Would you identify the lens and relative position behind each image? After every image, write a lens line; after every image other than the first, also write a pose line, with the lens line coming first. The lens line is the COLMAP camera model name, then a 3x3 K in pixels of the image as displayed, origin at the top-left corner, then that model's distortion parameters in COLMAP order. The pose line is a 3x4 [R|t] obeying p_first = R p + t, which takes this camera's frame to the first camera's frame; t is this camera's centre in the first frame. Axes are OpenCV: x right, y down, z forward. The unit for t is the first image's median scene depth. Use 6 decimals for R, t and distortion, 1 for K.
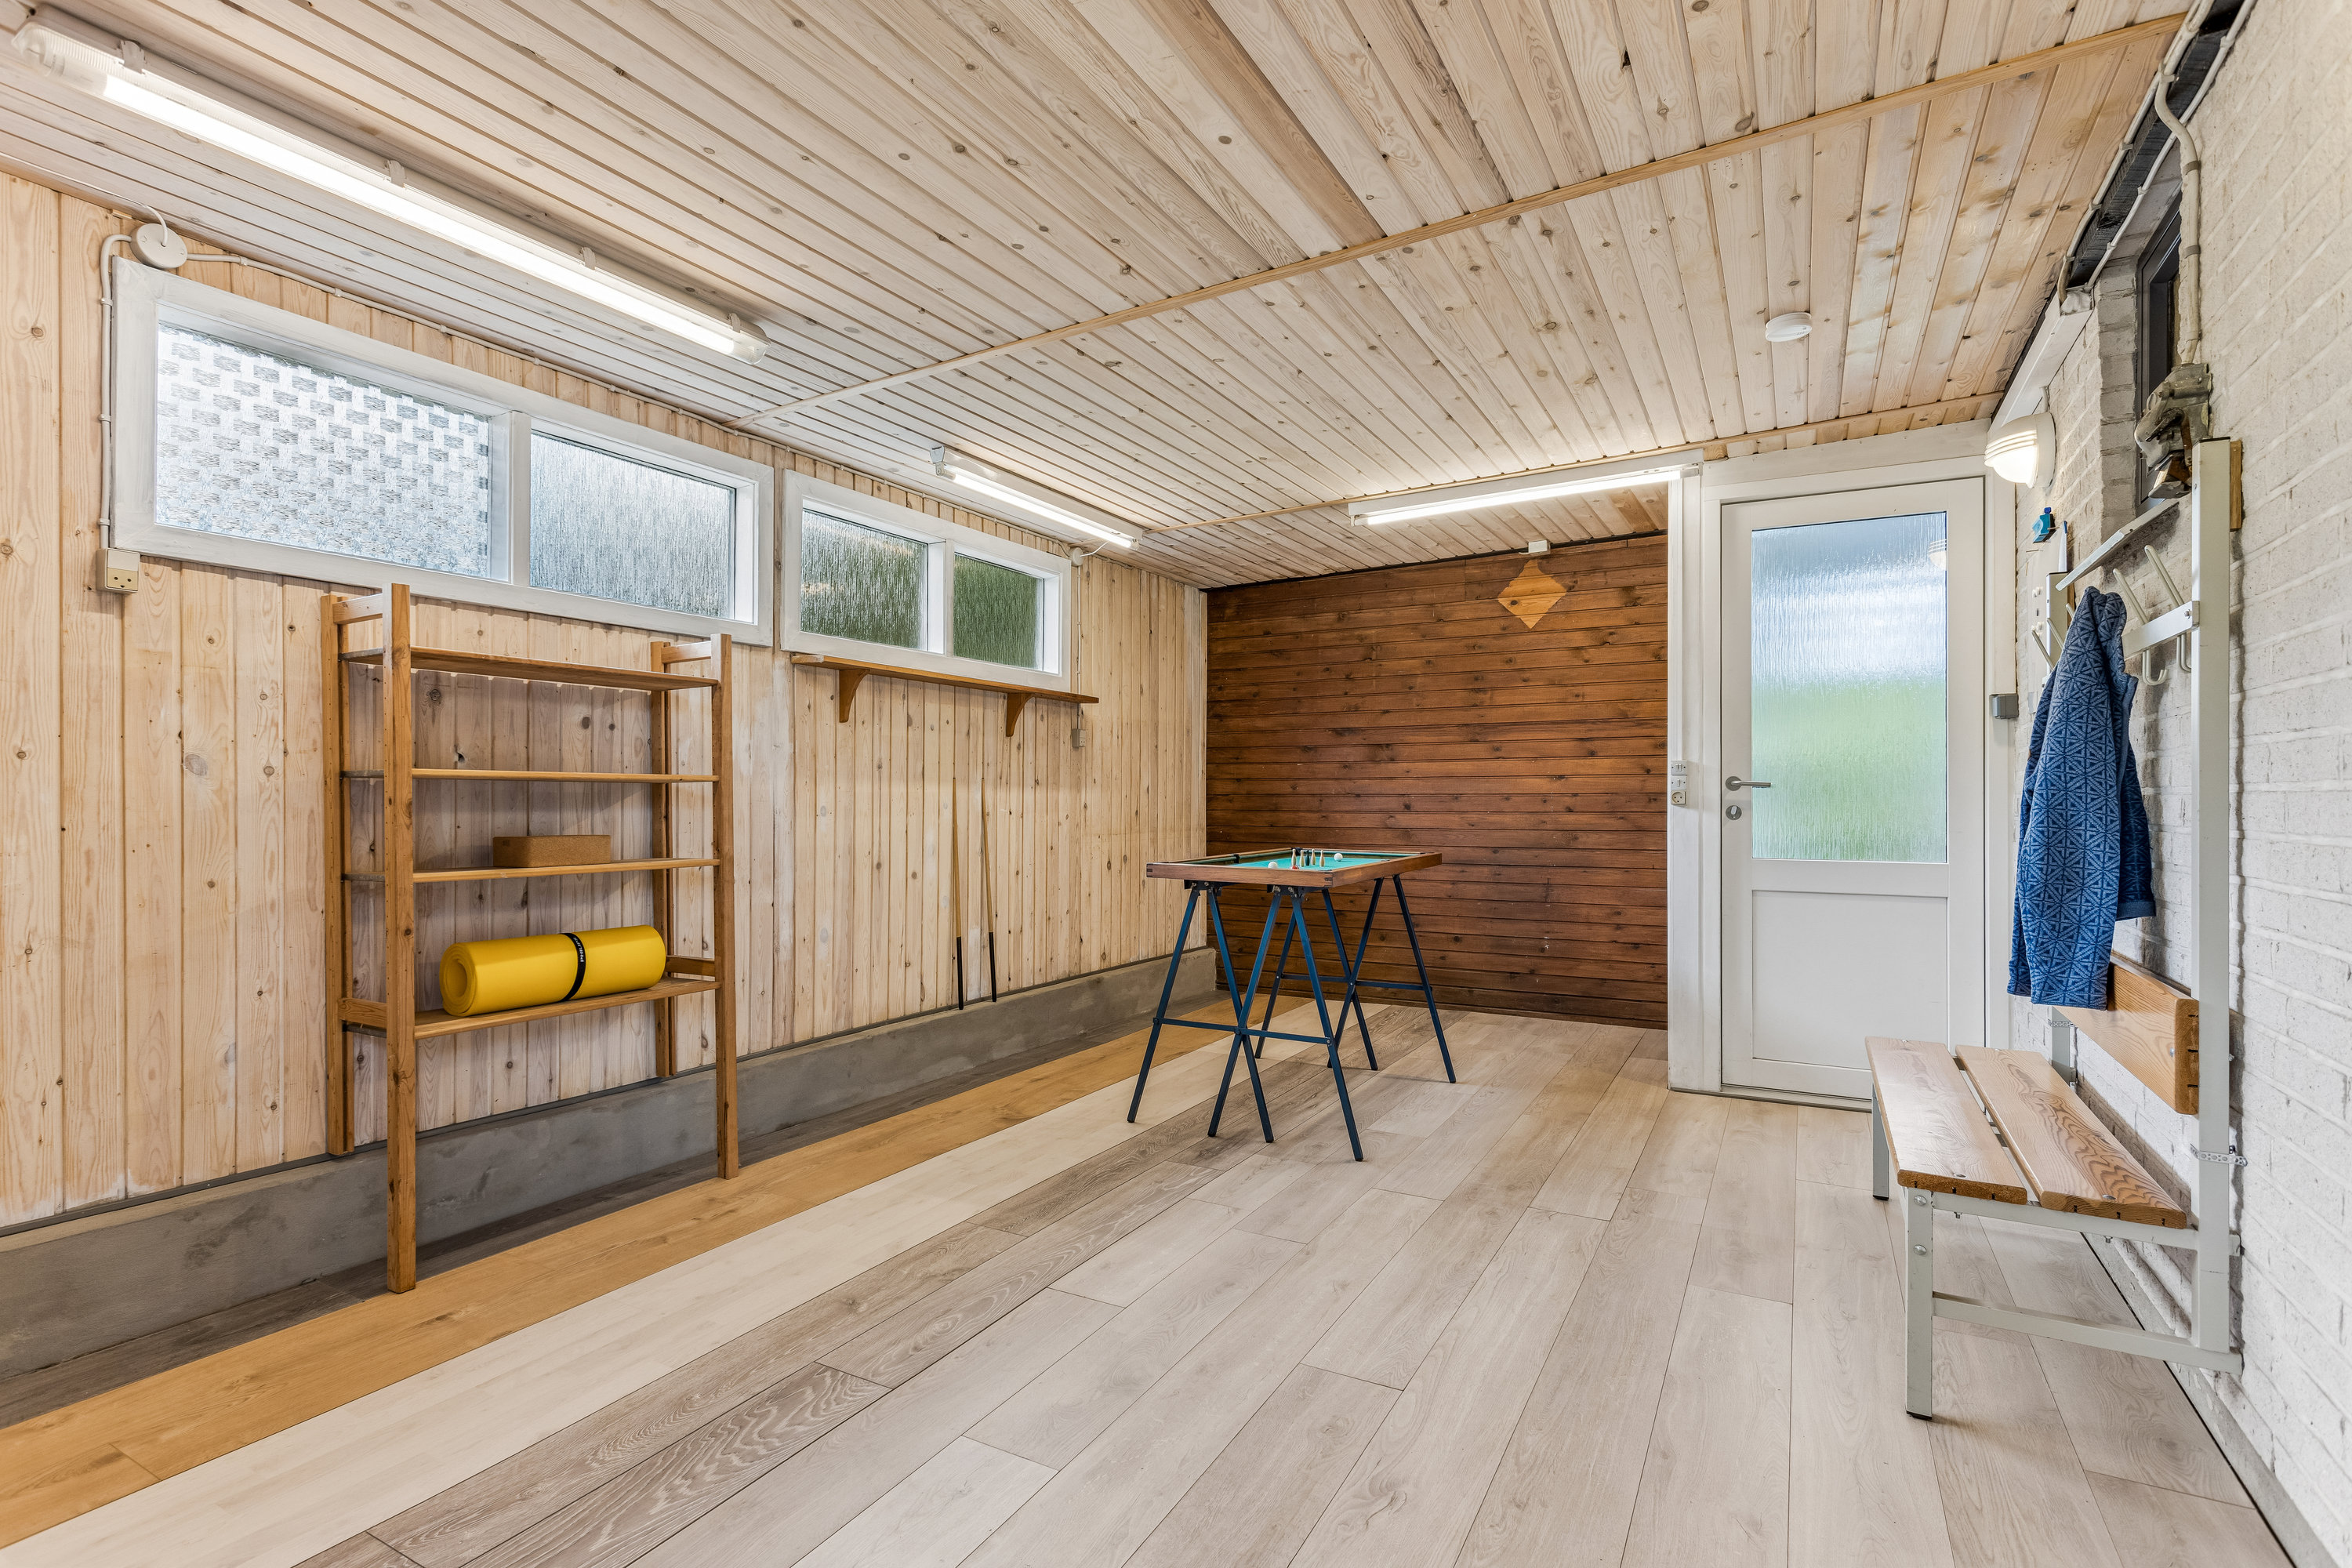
lens RADIAL K [[1118.7, 0, 1166.4], [0, 1118.7, 787.9], [0, 0, 1]] dist [-0.001412, -0.000113]
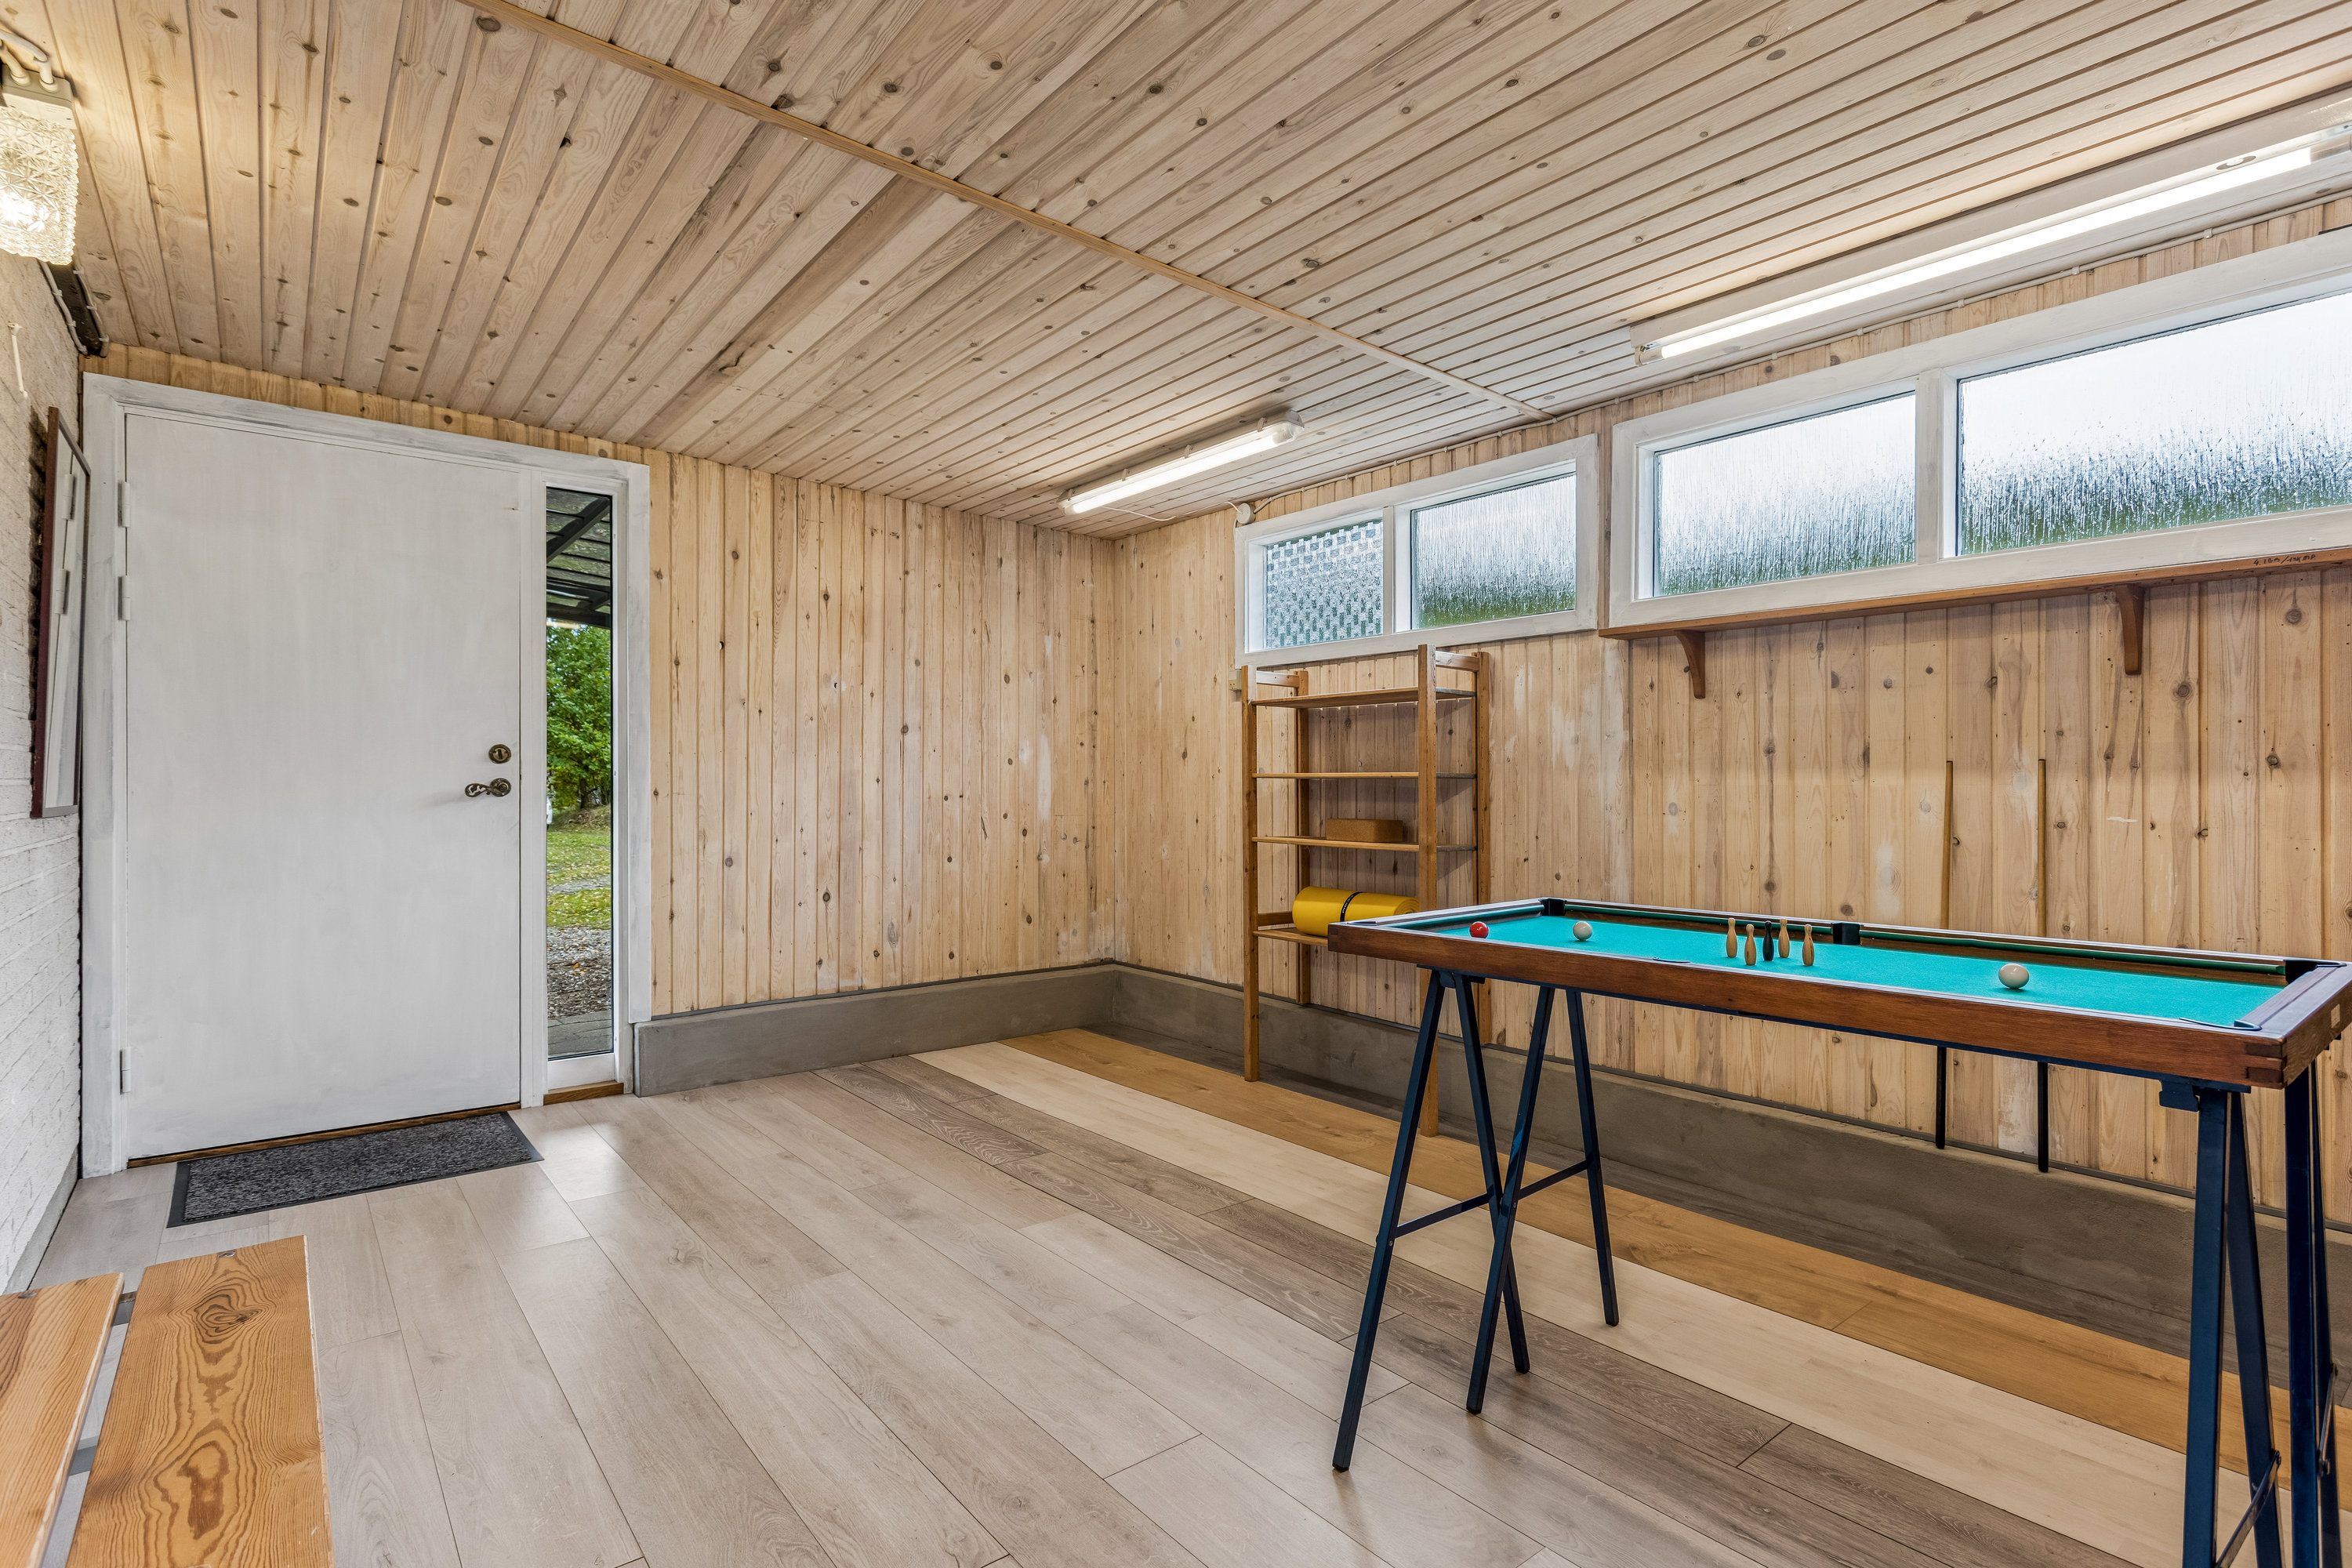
lens RADIAL K [[1118.7, 0, 1166.4], [0, 1118.7, 787.9], [0, 0, 1]] dist [-0.001412, -0.000113]
pose [[-0.365700, -0.000725, -0.930732, 0.820527], [0.006206, 0.999976, -0.003217, 0.007497], [0.930712, -0.006952, -0.365687, 1.305934]]
